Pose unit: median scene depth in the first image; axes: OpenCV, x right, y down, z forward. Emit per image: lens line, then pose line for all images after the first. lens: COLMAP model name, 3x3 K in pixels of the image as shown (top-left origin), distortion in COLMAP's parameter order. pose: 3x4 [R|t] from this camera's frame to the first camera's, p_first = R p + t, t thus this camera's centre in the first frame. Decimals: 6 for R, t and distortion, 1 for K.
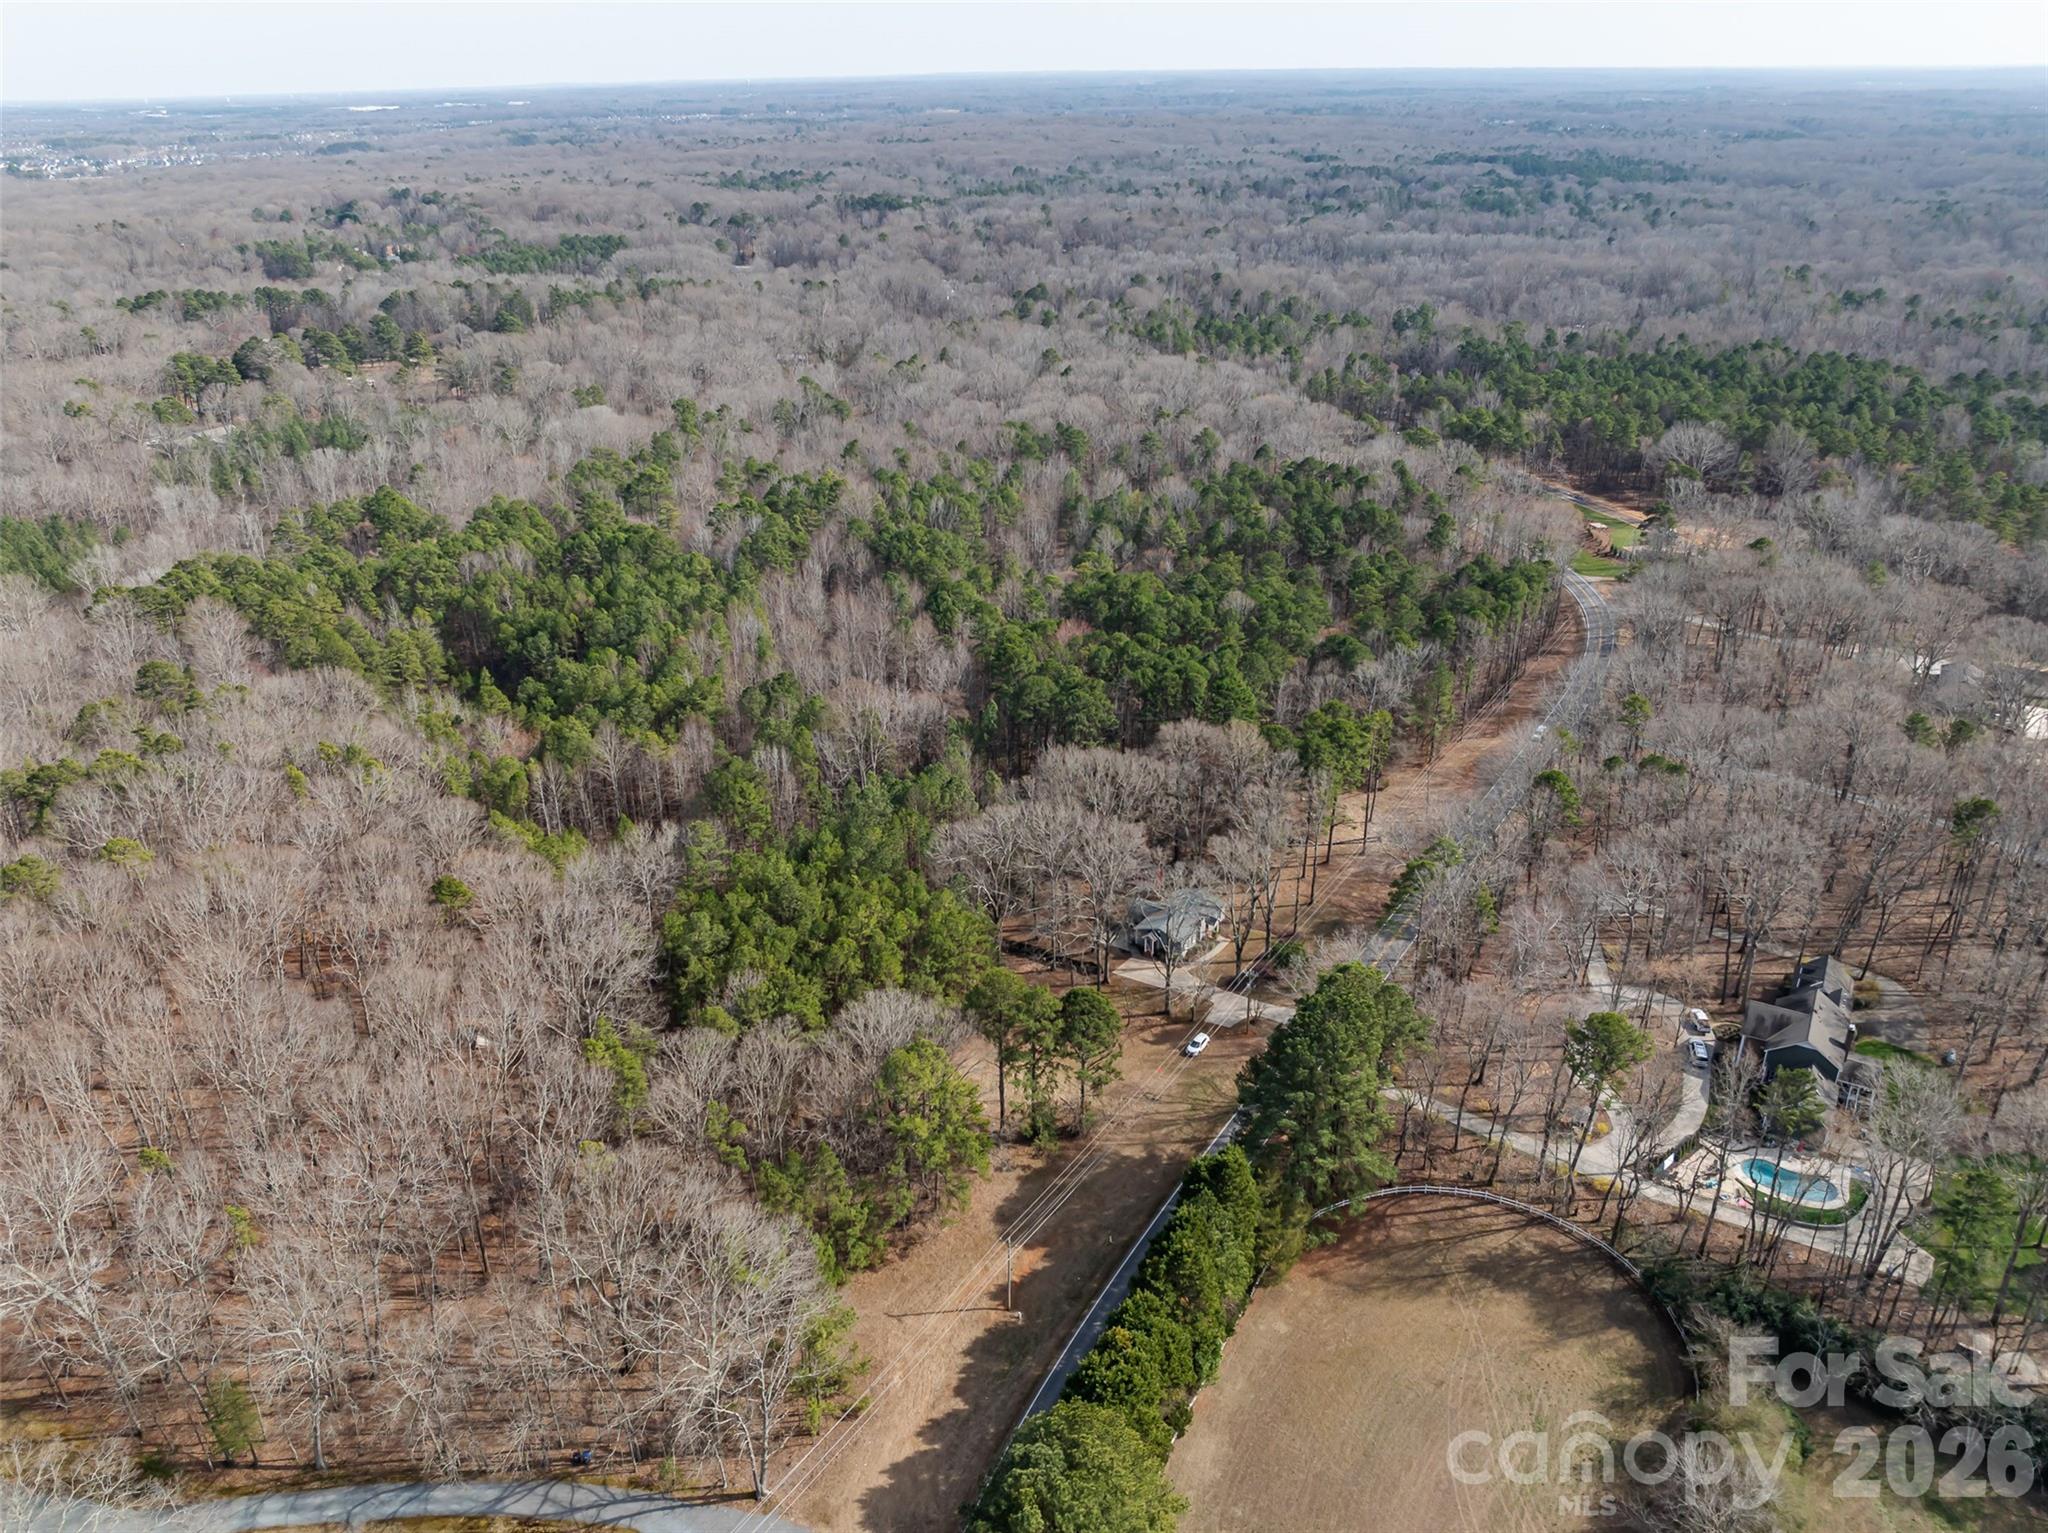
lens RADIAL K [[1472.4, 0, 1024.0], [0, 1472.4, 766.5], [0, 0, 1]] dist [-0.070007, 0.033652]
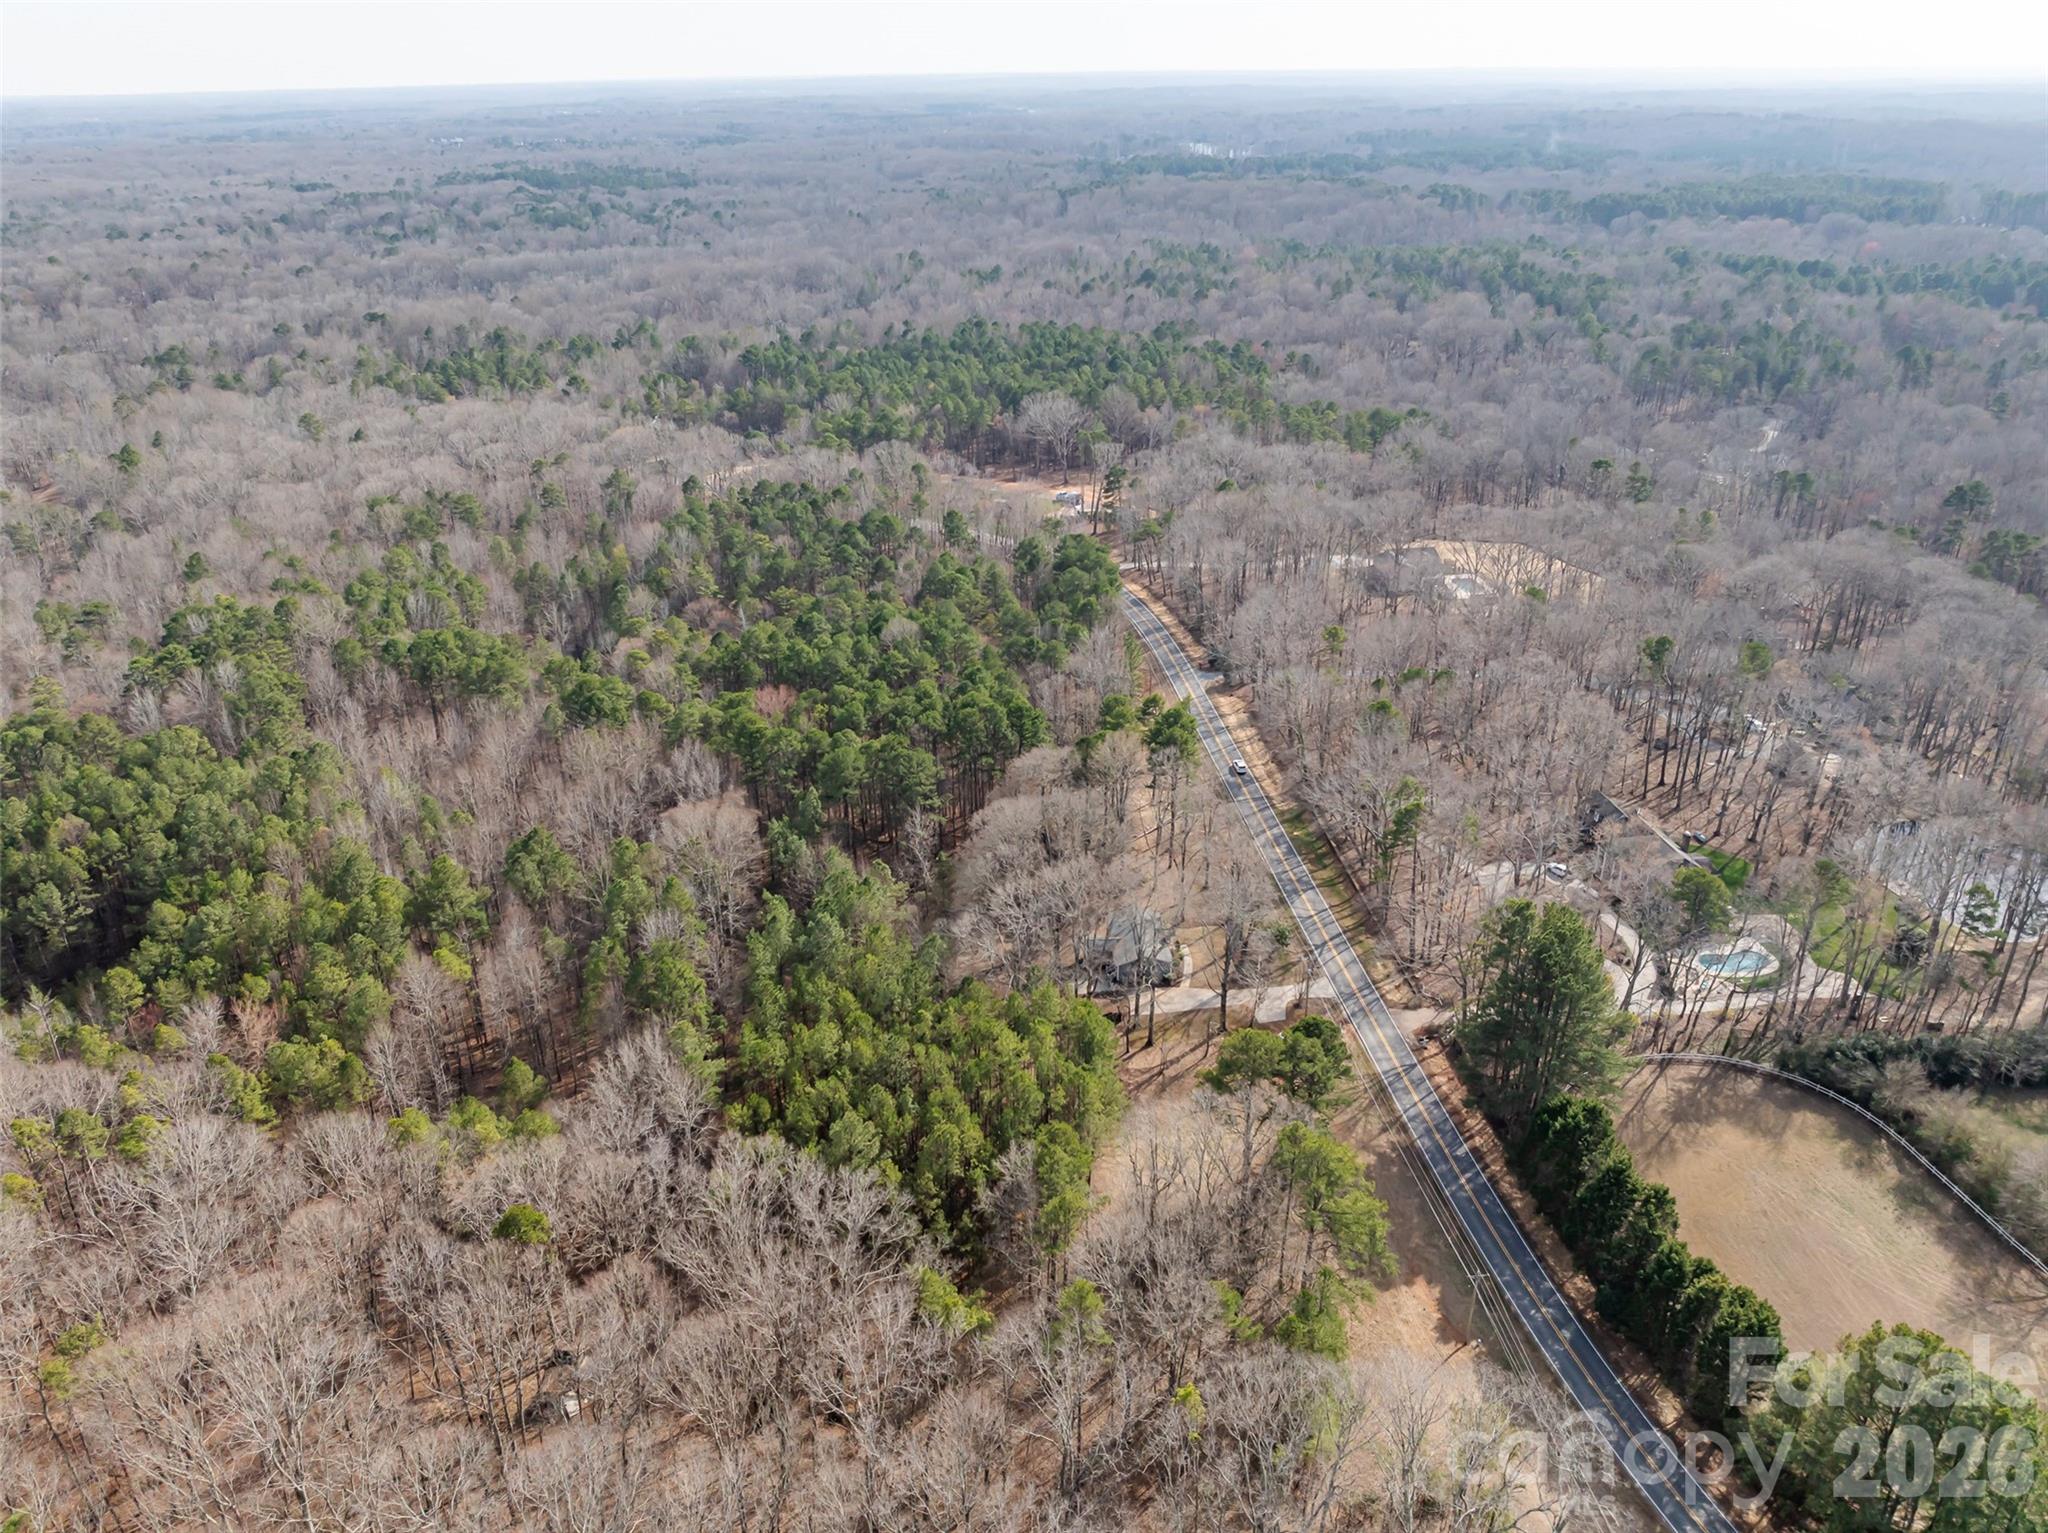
lens RADIAL K [[1472.4, 0, 1024.0], [0, 1472.4, 766.5], [0, 0, 1]] dist [-0.070007, 0.033652]
pose [[0.783769, -0.260832, 0.563625, -0.373615], [0.266260, 0.961019, 0.074479, -0.080550], [-0.561081, 0.091697, 0.822666, 0.182432]]
